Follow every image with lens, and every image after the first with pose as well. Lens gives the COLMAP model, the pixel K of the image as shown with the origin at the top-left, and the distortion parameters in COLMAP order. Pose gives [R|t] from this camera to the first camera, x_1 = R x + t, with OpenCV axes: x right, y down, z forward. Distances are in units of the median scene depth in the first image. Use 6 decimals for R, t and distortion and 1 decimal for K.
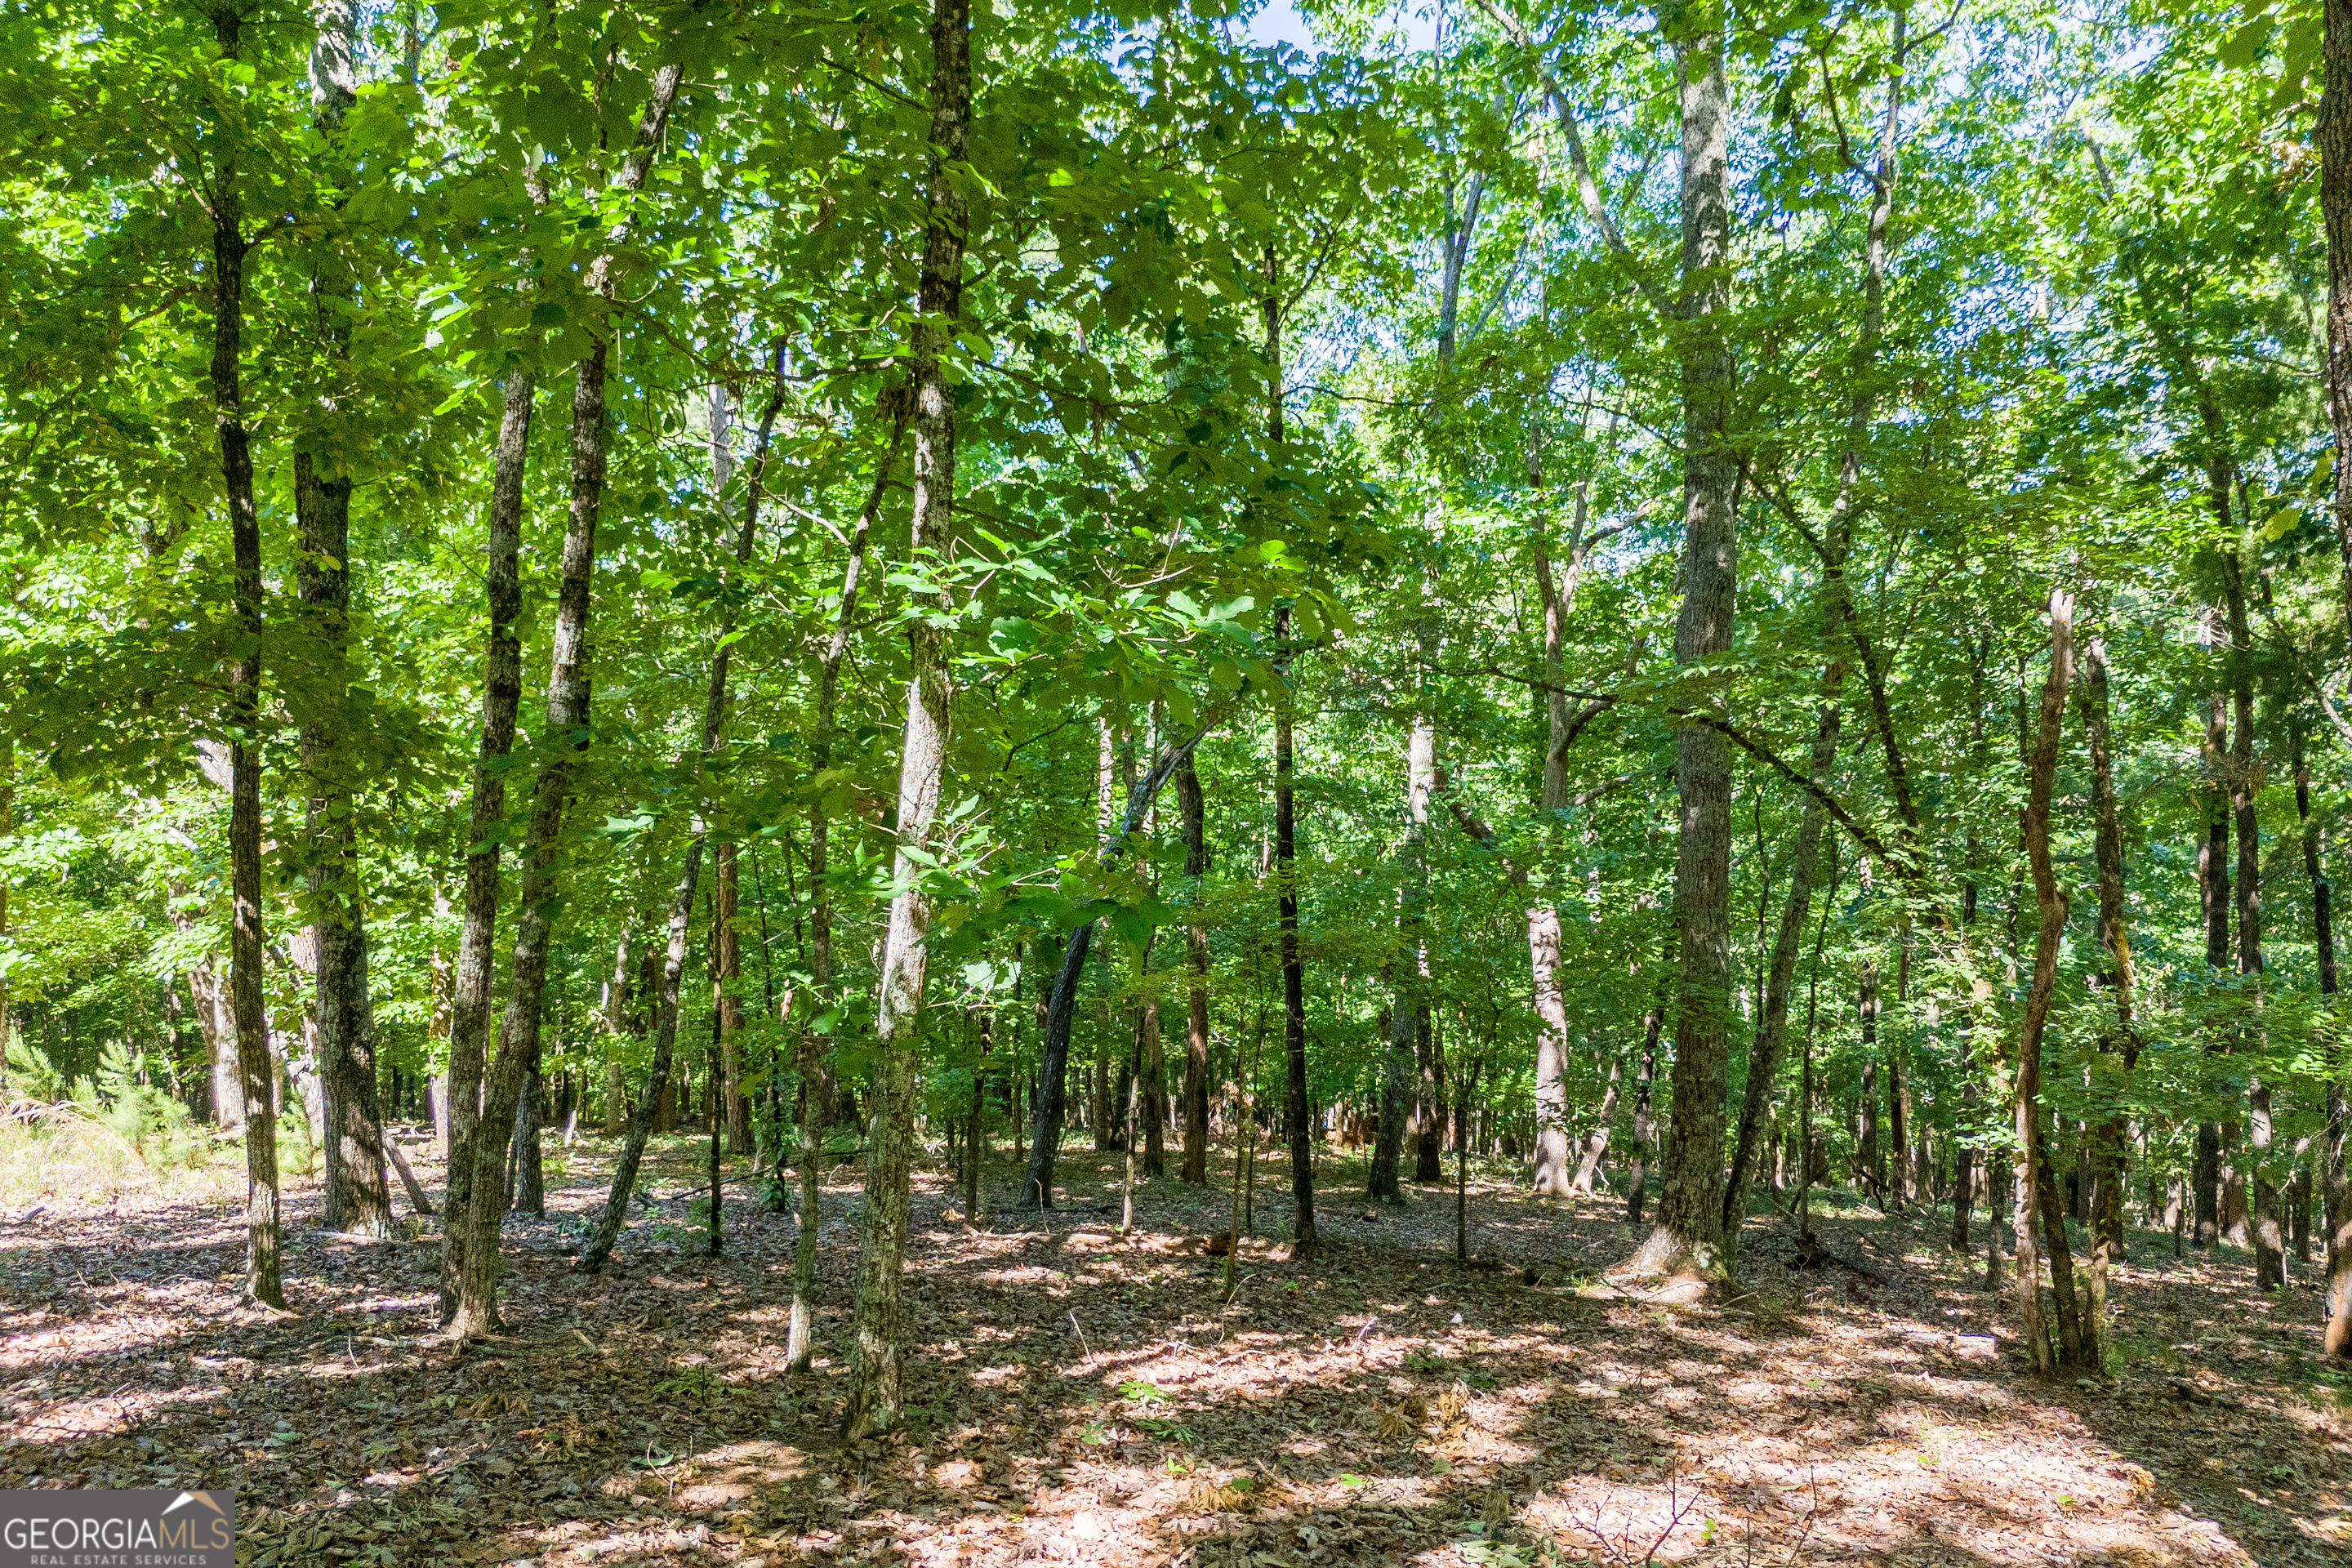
lens RADIAL K [[1722.0, 0, 1176.9], [0, 1722.0, 784.8], [0, 0, 1]] dist [0.062354, -0.065562]
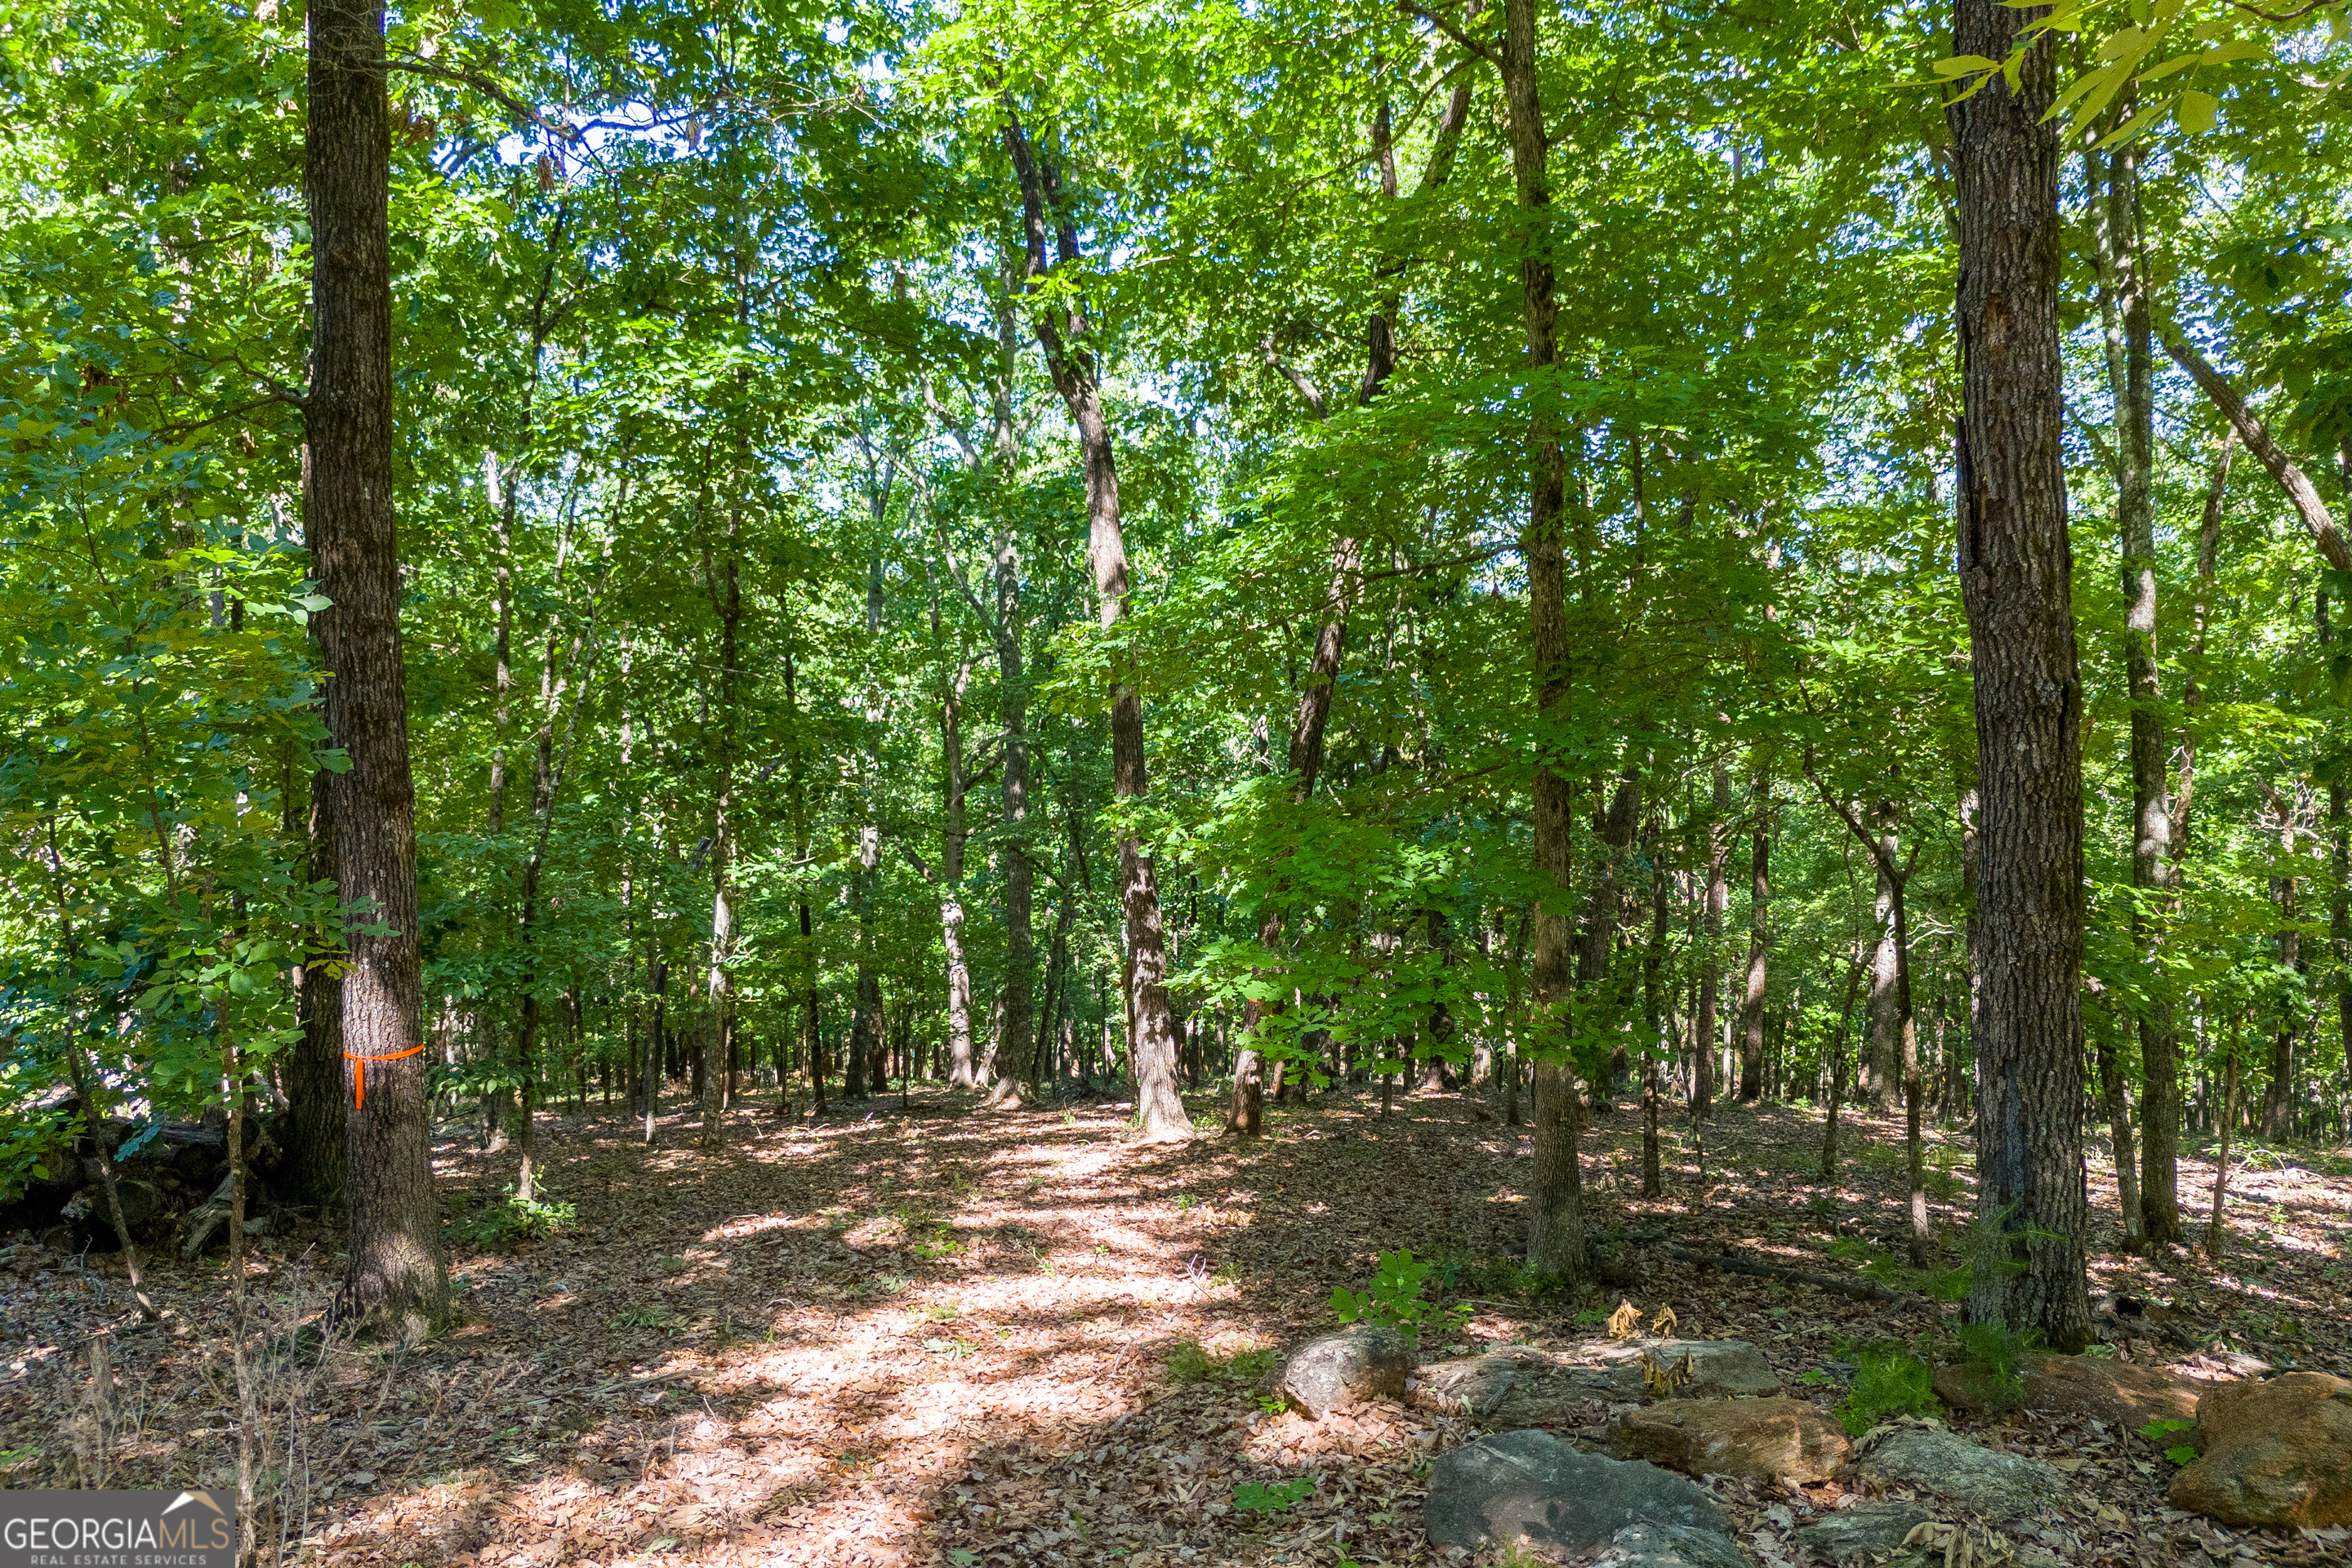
lens RADIAL K [[1722.0, 0, 1176.9], [0, 1722.0, 784.8], [0, 0, 1]] dist [0.062354, -0.065562]
pose [[0.945225, -0.039988, 0.323962, -0.159031], [0.031451, 0.999007, 0.031547, -0.137323], [-0.324902, -0.019630, 0.945544, -0.905913]]
